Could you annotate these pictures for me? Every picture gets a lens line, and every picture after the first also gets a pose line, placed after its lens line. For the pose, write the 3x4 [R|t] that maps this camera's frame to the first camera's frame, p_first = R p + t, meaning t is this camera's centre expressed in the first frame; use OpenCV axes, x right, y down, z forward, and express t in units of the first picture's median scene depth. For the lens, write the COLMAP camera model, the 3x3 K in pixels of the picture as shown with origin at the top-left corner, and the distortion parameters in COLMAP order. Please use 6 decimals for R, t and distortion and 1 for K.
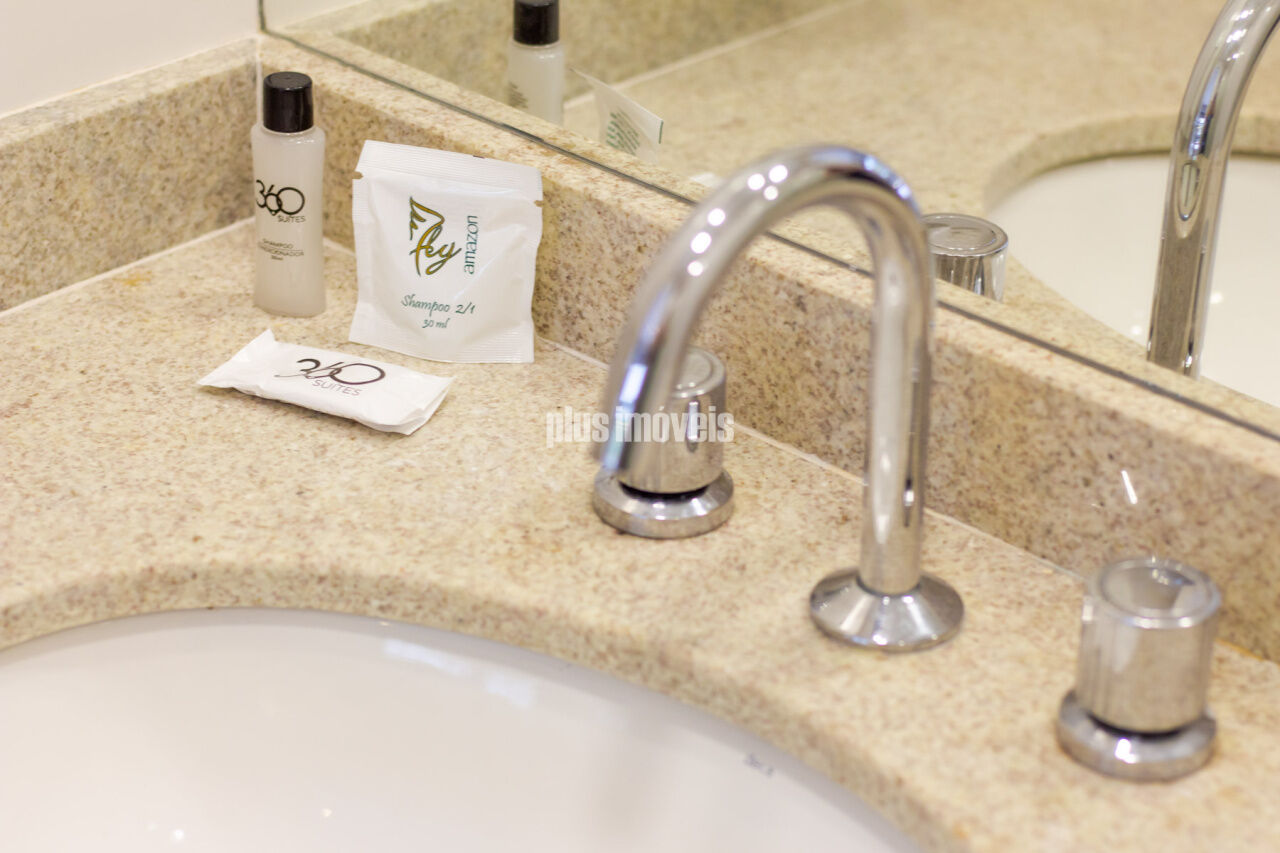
lens RADIAL K [[3105.8, 0, 634.3], [0, 3105.8, 427.9], [0, 0, 1]] dist [0.029614, 0.000000]
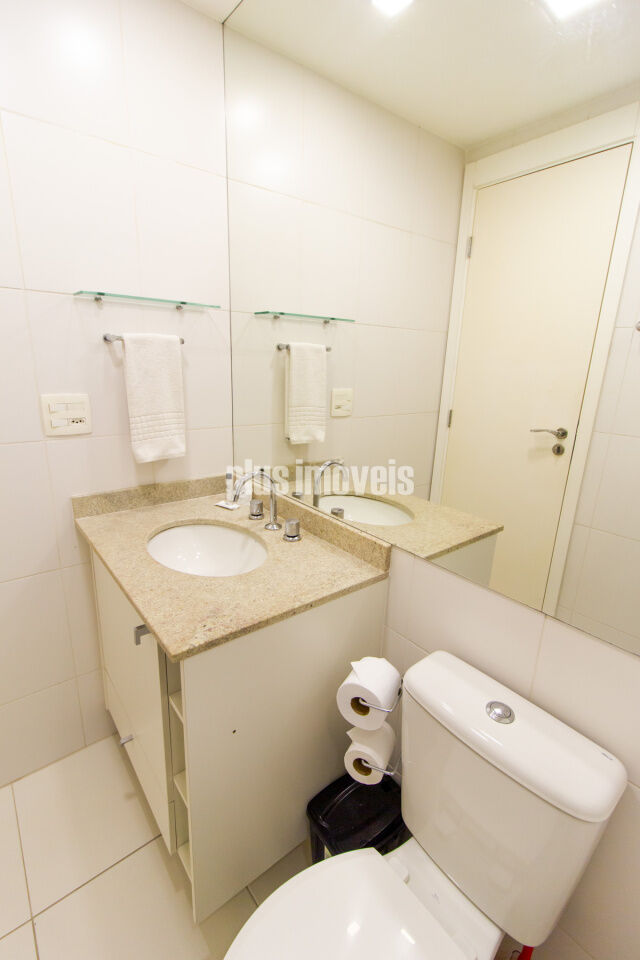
lens RADIAL K [[441.7, 0, 320.2], [0, 441.7, 478.1], [0, 0, 1]] dist [0.003009, 0.001016]
pose [[0.988896, 0.046644, -0.141097, 0.384736], [-0.077284, 0.972387, -0.220205, 0.190197], [0.126930, 0.228664, 0.965195, -0.260091]]
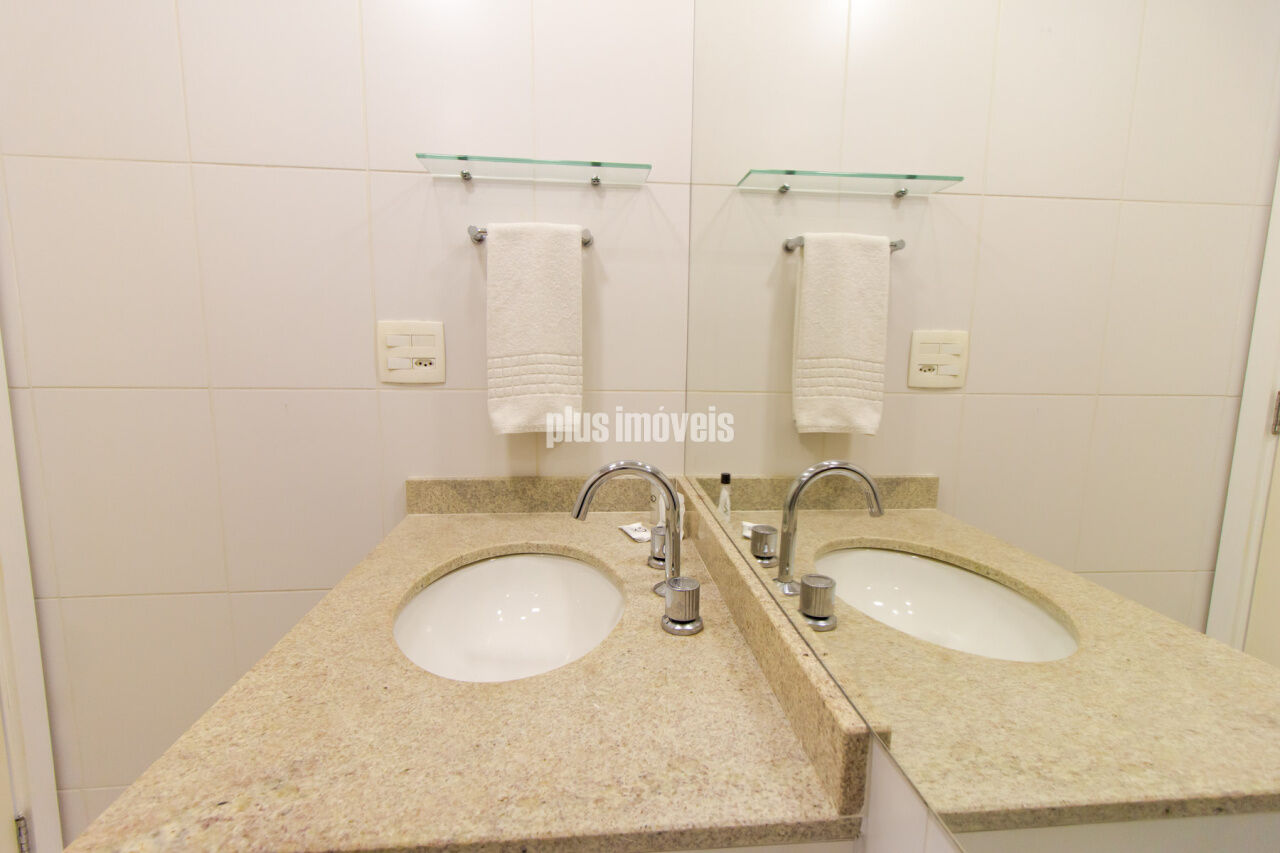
lens RADIAL K [[588.9, 0, 644.4], [0, 588.9, 420.1], [0, 0, 1]] dist [0.003009, 0.001016]
pose [[0.743032, 0.069826, -0.665603, 0.551351], [-0.310004, 0.917323, -0.249834, 0.056846], [0.593128, 0.391974, 0.703246, 0.328789]]
